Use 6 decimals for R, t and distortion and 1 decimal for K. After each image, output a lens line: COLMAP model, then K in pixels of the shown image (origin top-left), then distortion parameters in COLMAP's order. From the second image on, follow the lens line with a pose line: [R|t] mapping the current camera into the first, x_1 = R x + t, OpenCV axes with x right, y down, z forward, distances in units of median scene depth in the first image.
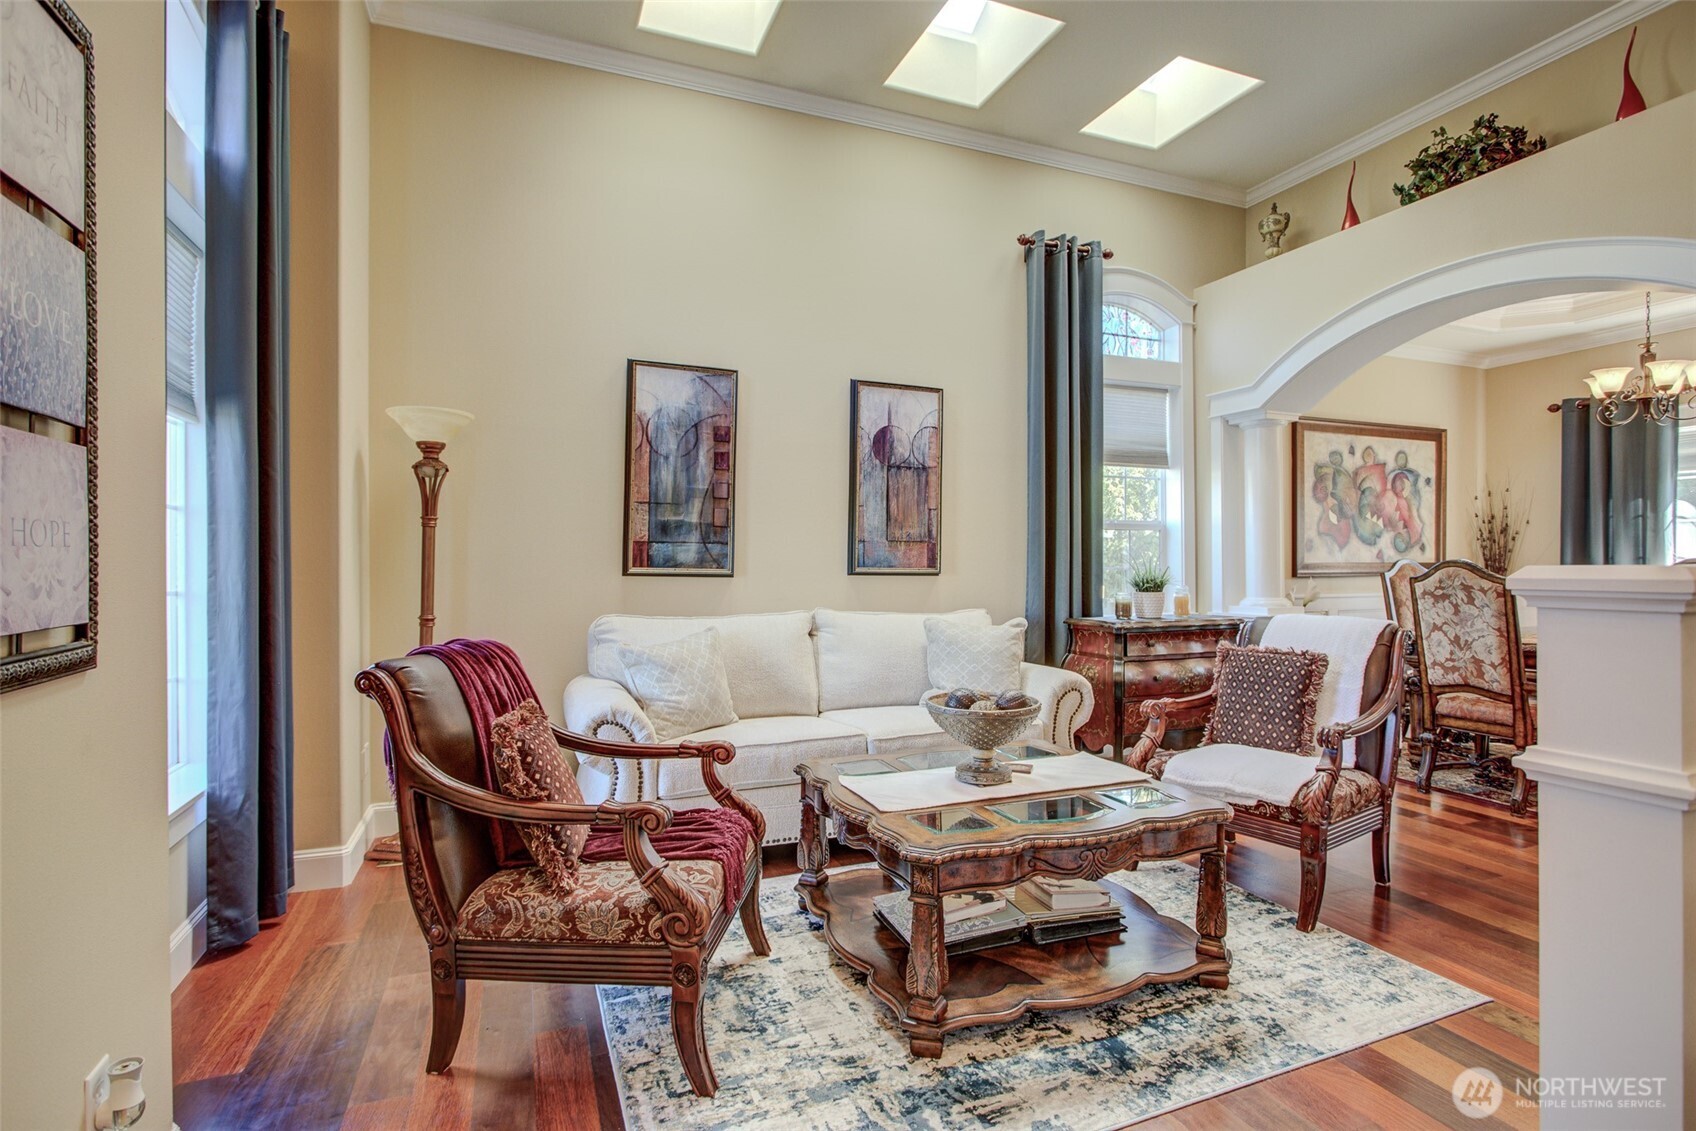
lens RADIAL K [[826.0, 0, 853.1], [0, 826.0, 564.1], [0, 0, 1]] dist [-0.006072, 0.000631]
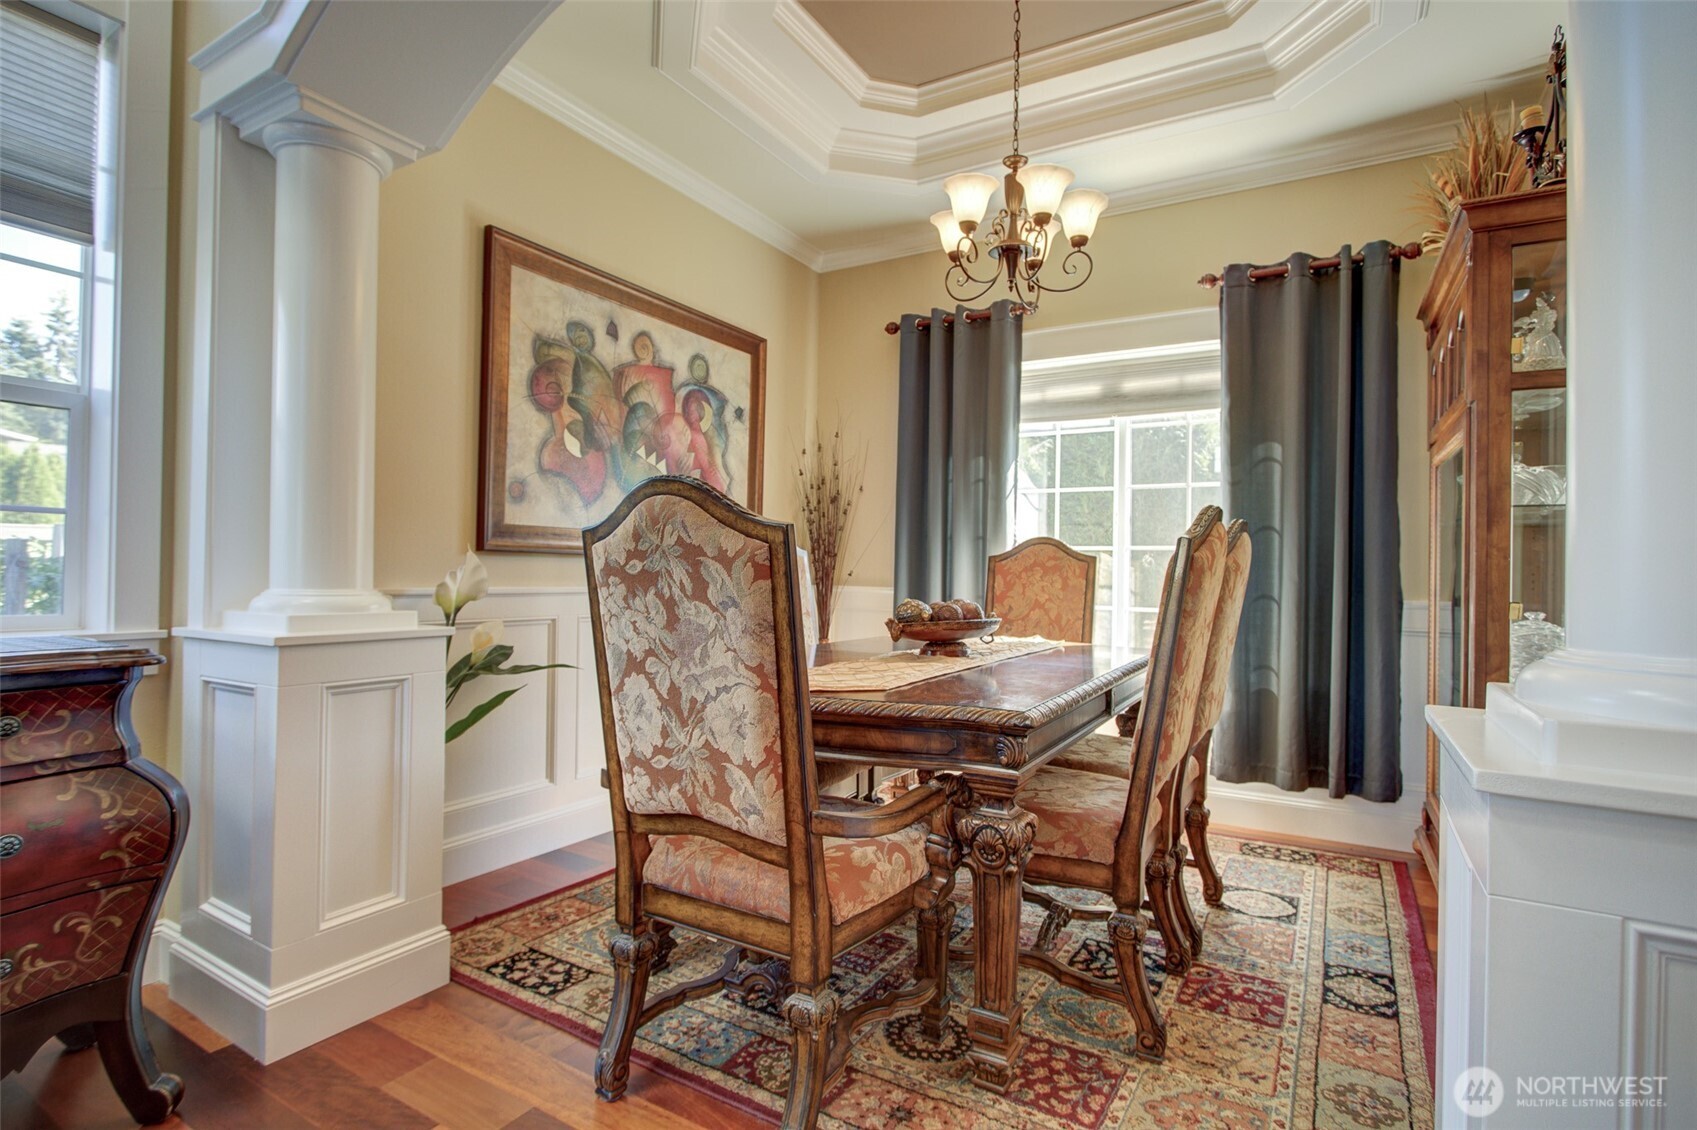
lens RADIAL K [[826.5, 0, 846.5], [0, 826.5, 565.7], [0, 0, 1]] dist [-0.006072, 0.000631]
pose [[0.794930, 0.022261, 0.606293, 0.407834], [-0.018494, 0.999751, -0.012460, 0.026262], [-0.606419, -0.001308, 0.795144, 0.473851]]
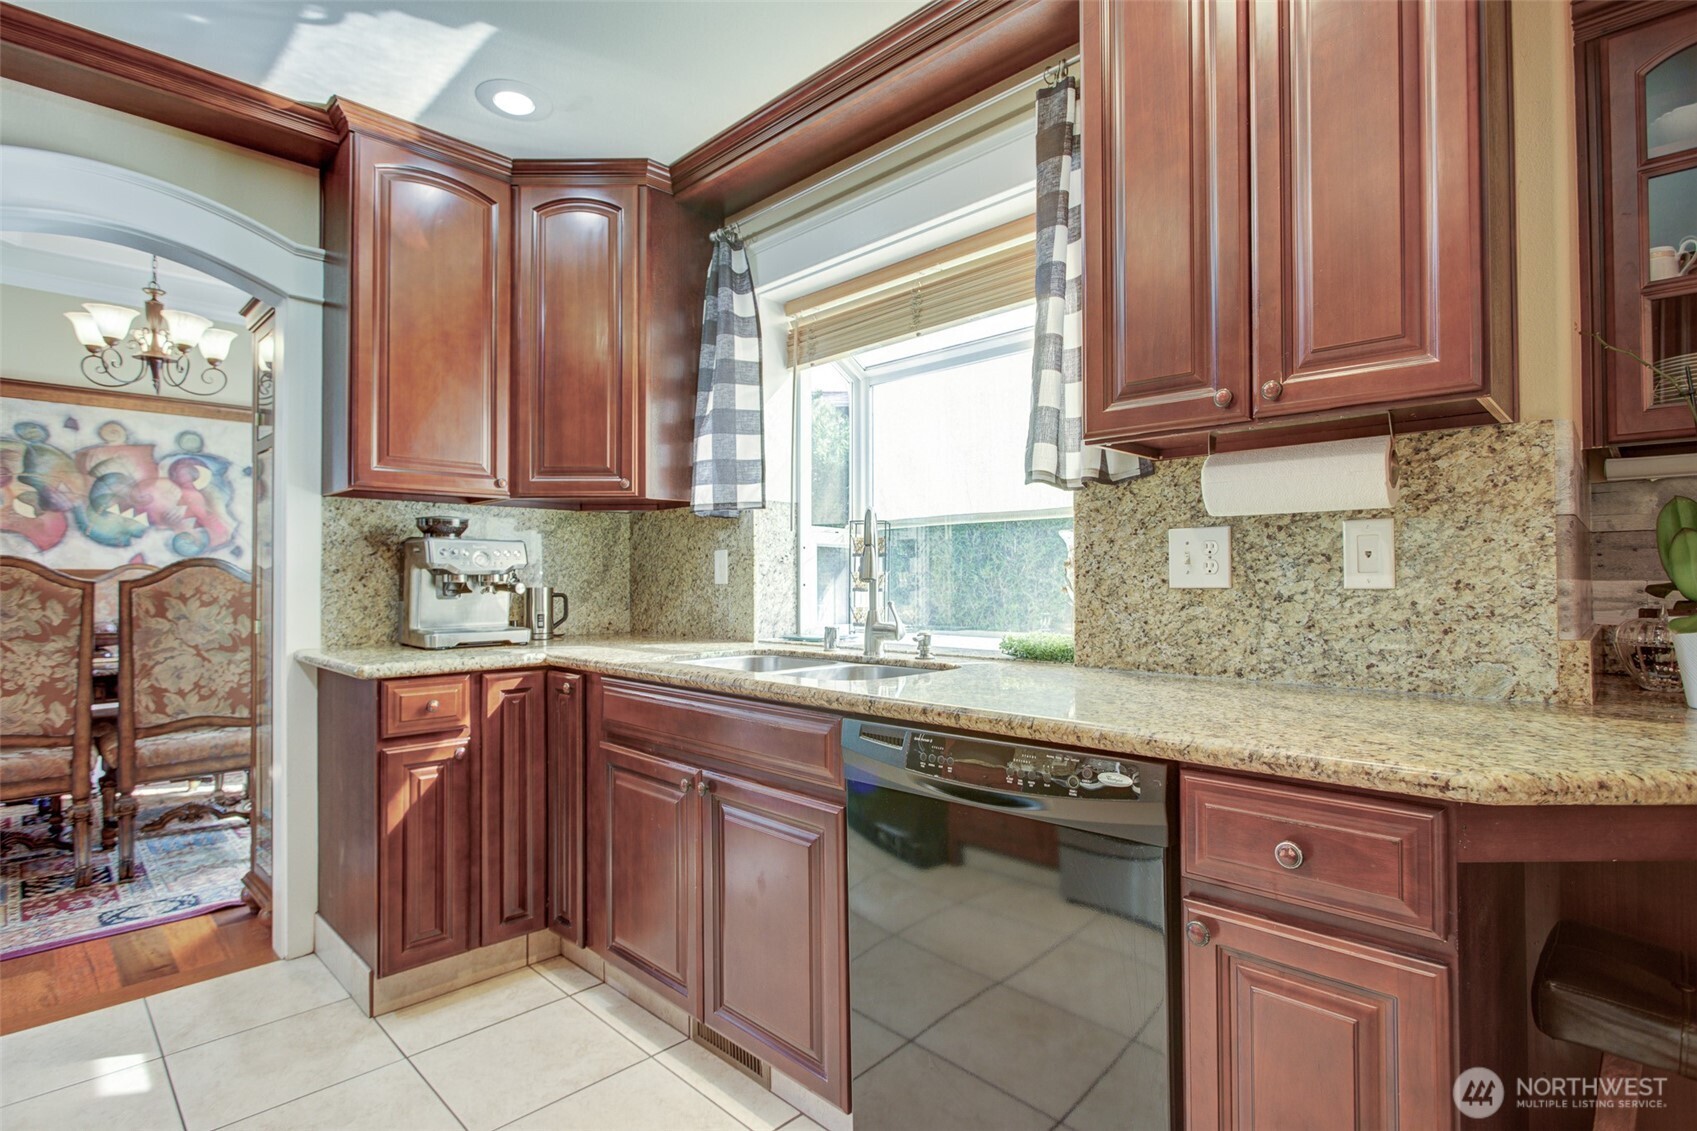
lens RADIAL K [[826.5, 0, 855.8], [0, 826.5, 569.9], [0, 0, 1]] dist [-0.006072, 0.000631]
pose [[0.921607, 0.004557, 0.388099, 1.014840], [-0.000125, 0.999935, -0.011443, 0.008183], [-0.388125, 0.010498, 0.921547, 0.004461]]
